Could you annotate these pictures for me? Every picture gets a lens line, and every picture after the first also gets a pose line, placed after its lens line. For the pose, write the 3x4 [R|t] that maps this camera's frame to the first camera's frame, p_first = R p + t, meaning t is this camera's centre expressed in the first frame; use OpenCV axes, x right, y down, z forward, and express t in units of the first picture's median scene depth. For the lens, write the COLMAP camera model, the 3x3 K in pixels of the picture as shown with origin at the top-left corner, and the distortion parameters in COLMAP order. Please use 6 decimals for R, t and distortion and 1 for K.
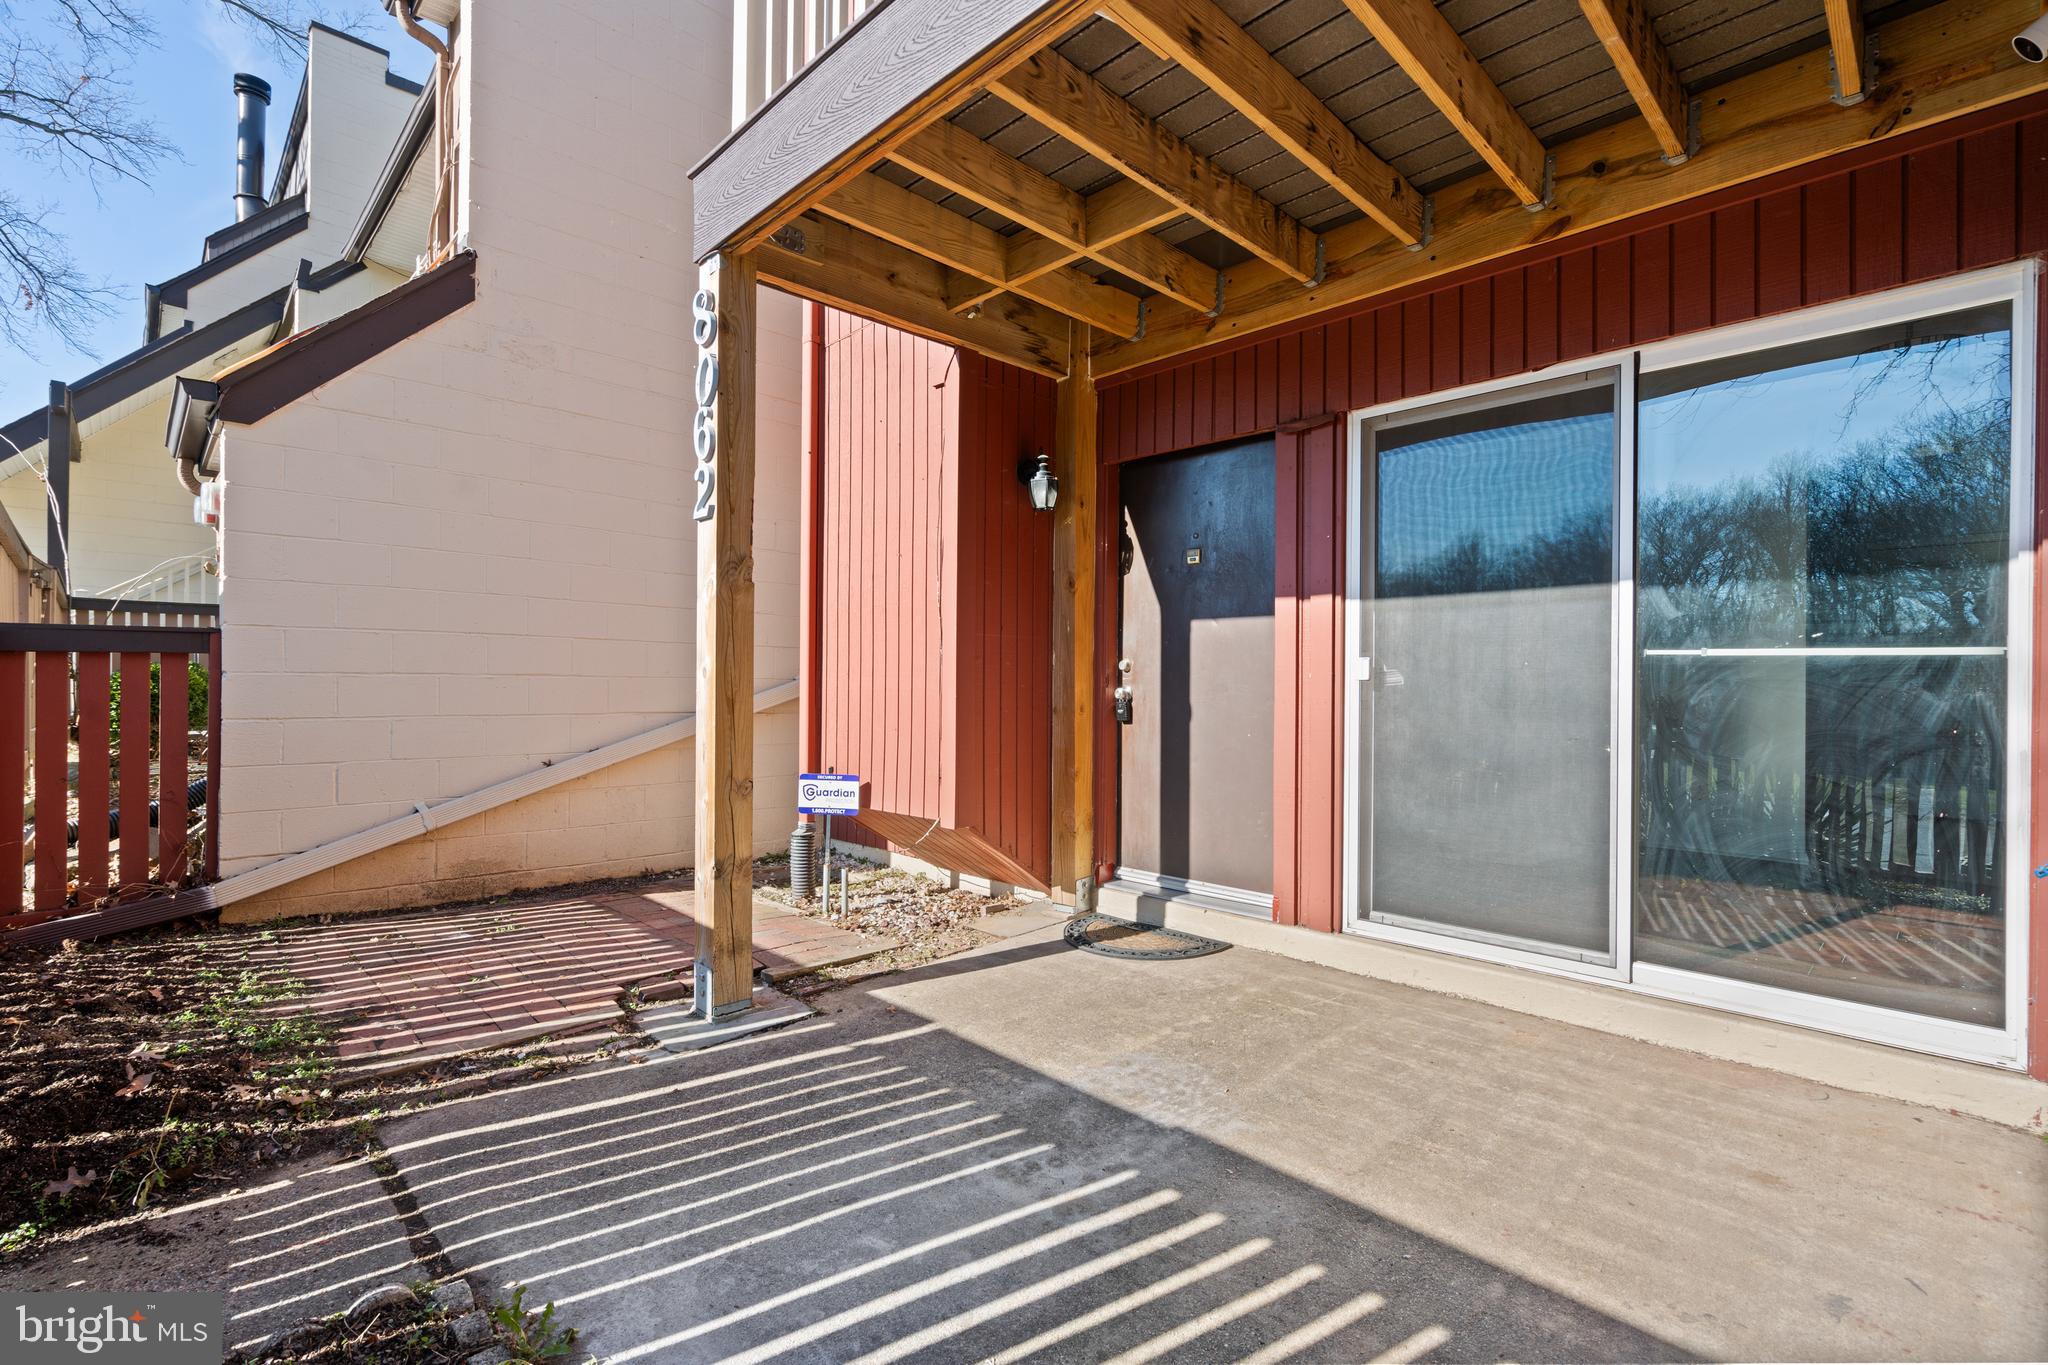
lens RADIAL K [[925.1, 0, 1026.1], [0, 925.1, 695.1], [0, 0, 1]] dist [-0.001214, 0.000225]
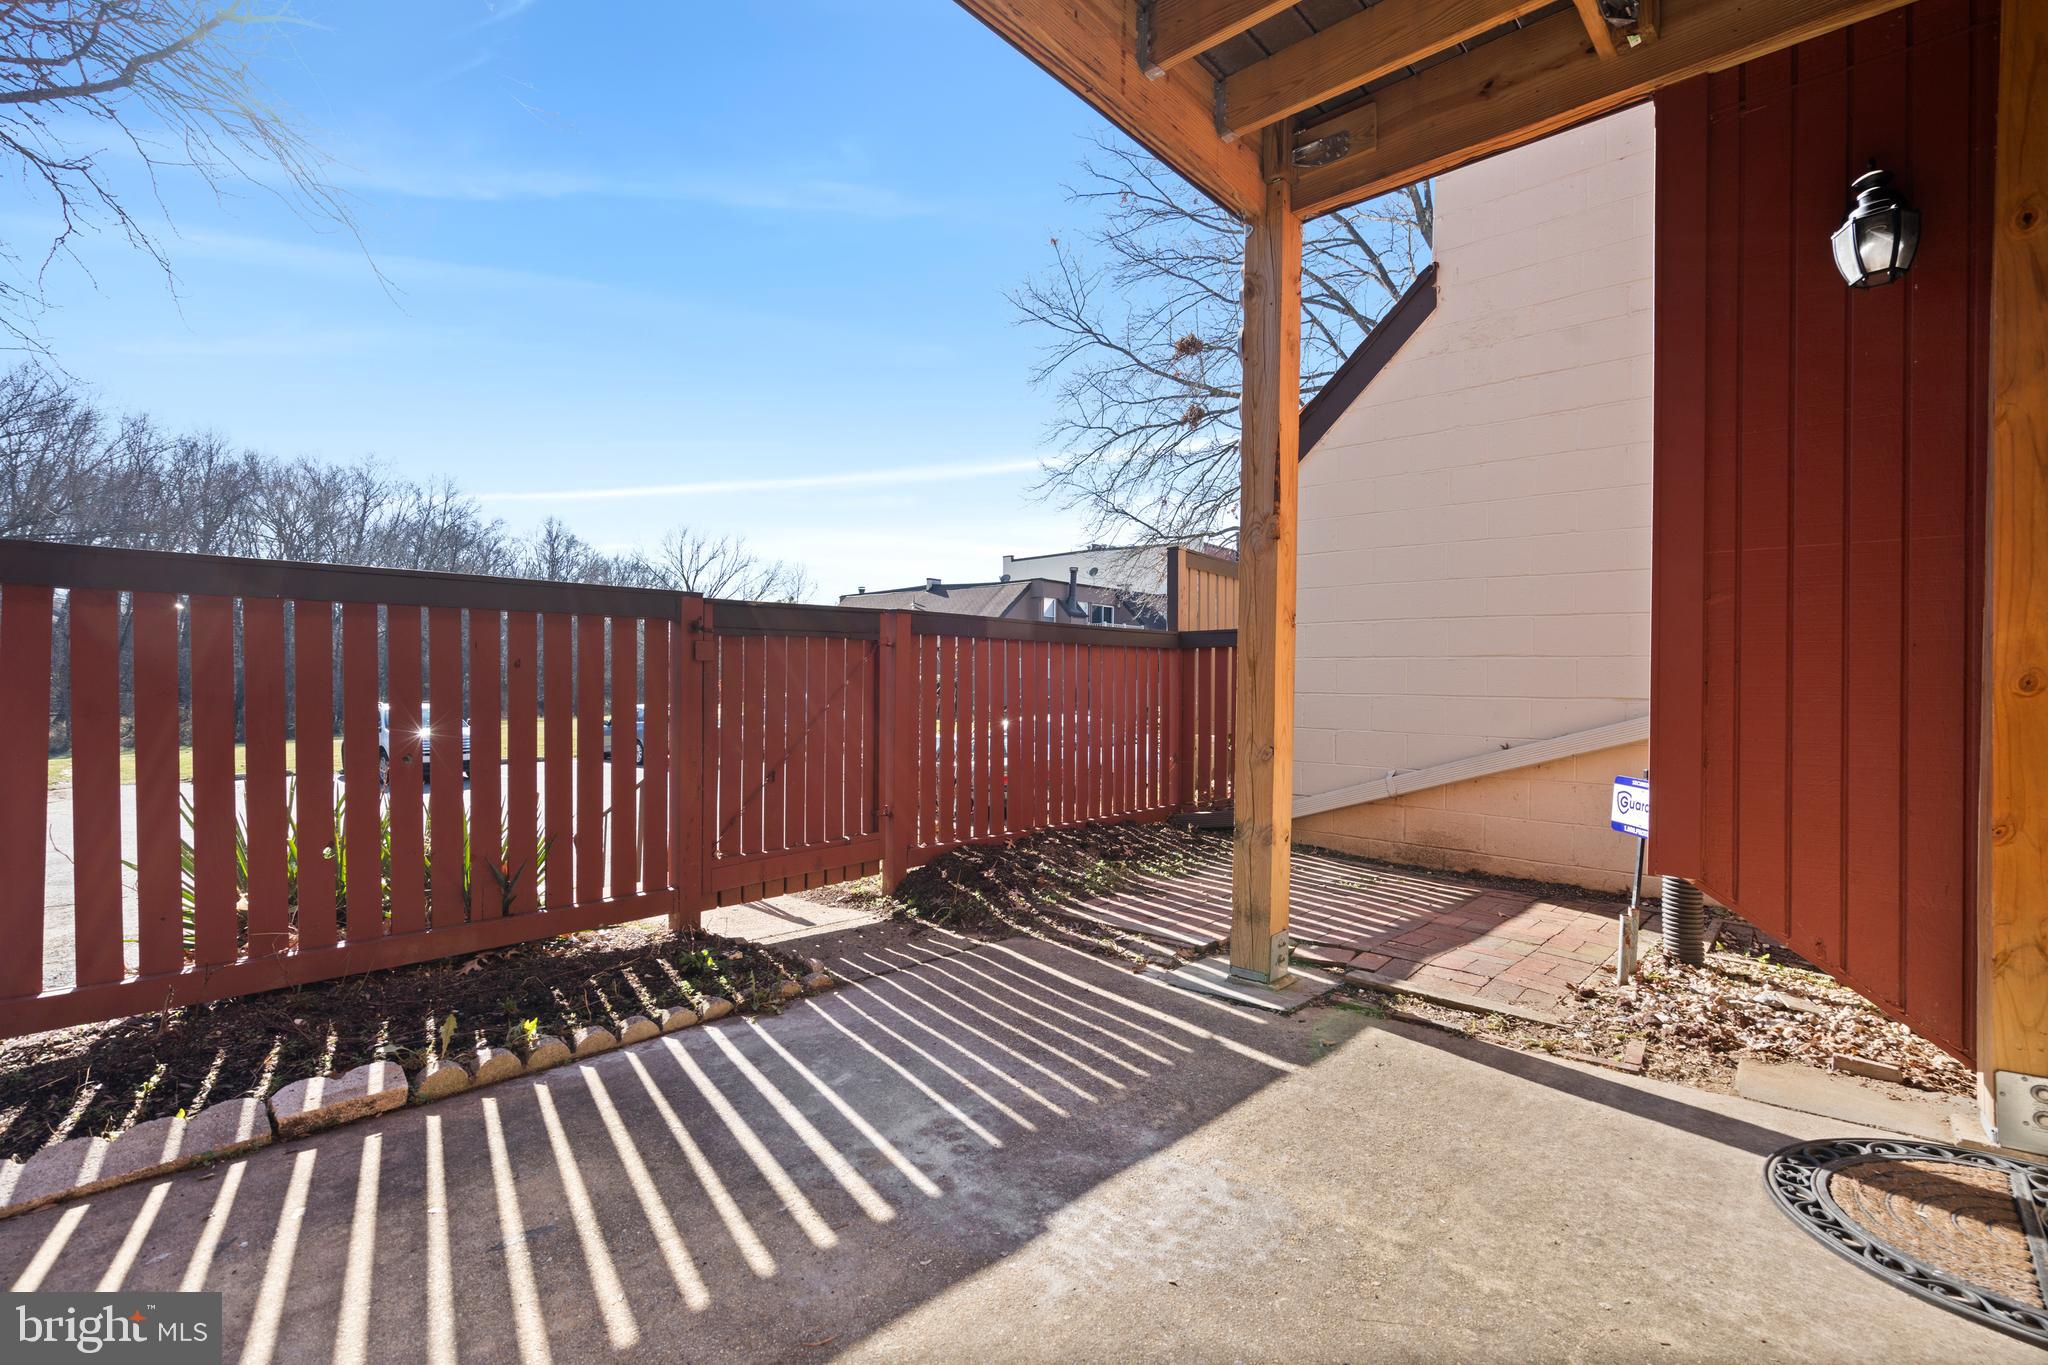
lens RADIAL K [[926.8, 0, 1024.0], [0, 926.8, 682.5], [0, 0, 1]] dist [-0.003374, -0.000192]
pose [[0.055965, -0.005427, -0.998418, 0.674484], [-0.025083, 0.999662, -0.006840, 0.041015], [0.998118, 0.025426, 0.055810, 0.718493]]
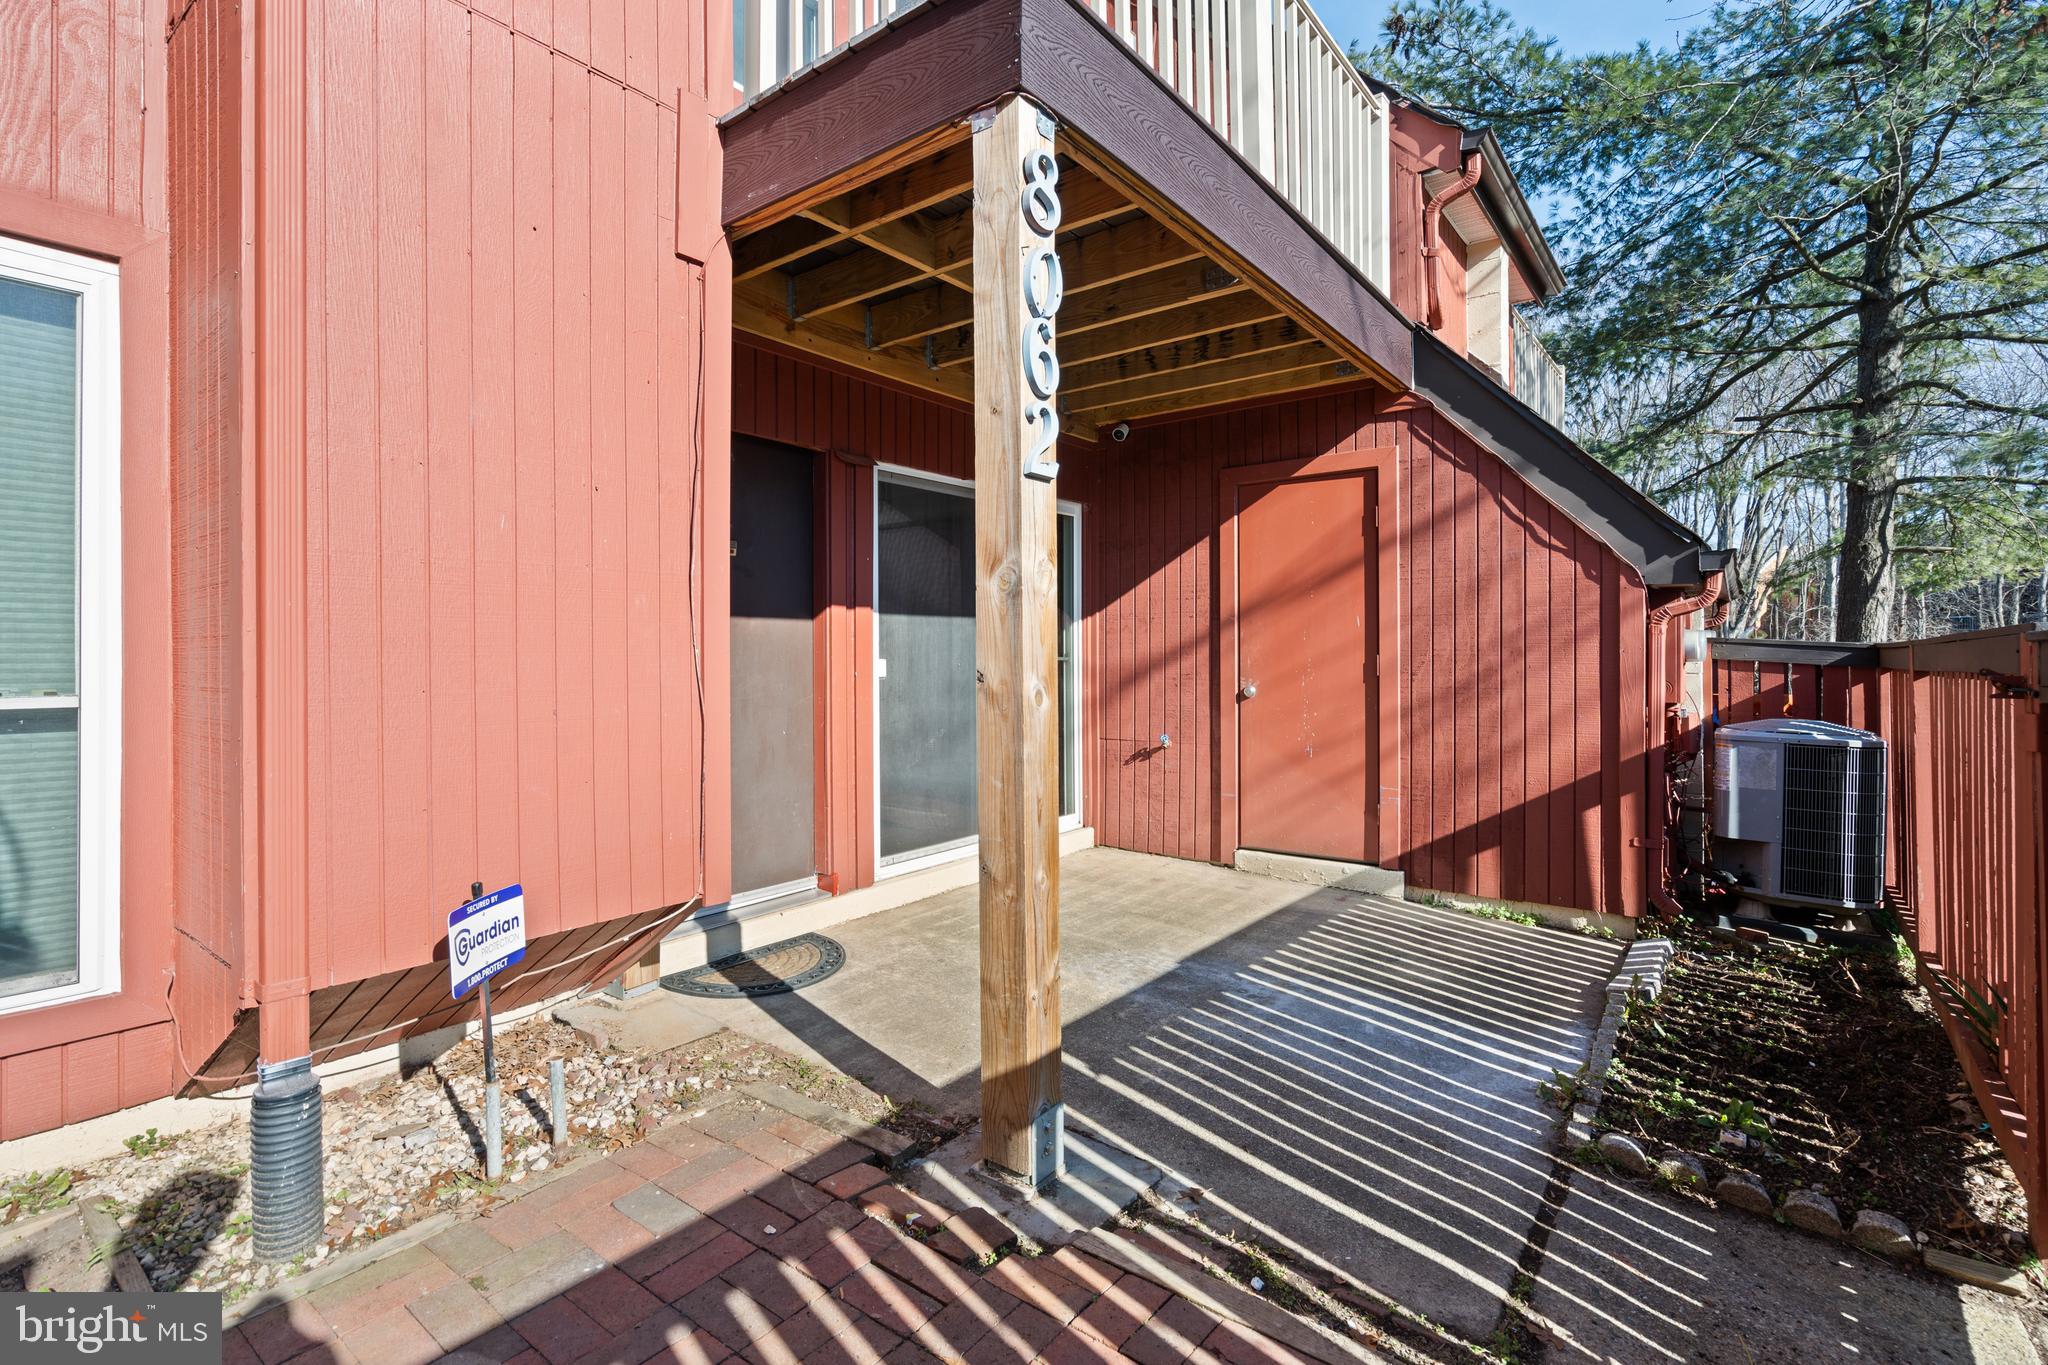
lens RADIAL K [[946.1, 0, 1011.4], [0, 946.1, 664.8], [0, 0, 1]] dist [-0.002926, 0.000914]
pose [[-0.133571, -0.016529, 0.990901, -1.086811], [0.012829, 0.999748, 0.018406, -0.063459], [-0.990956, 0.015171, -0.133326, 1.151272]]
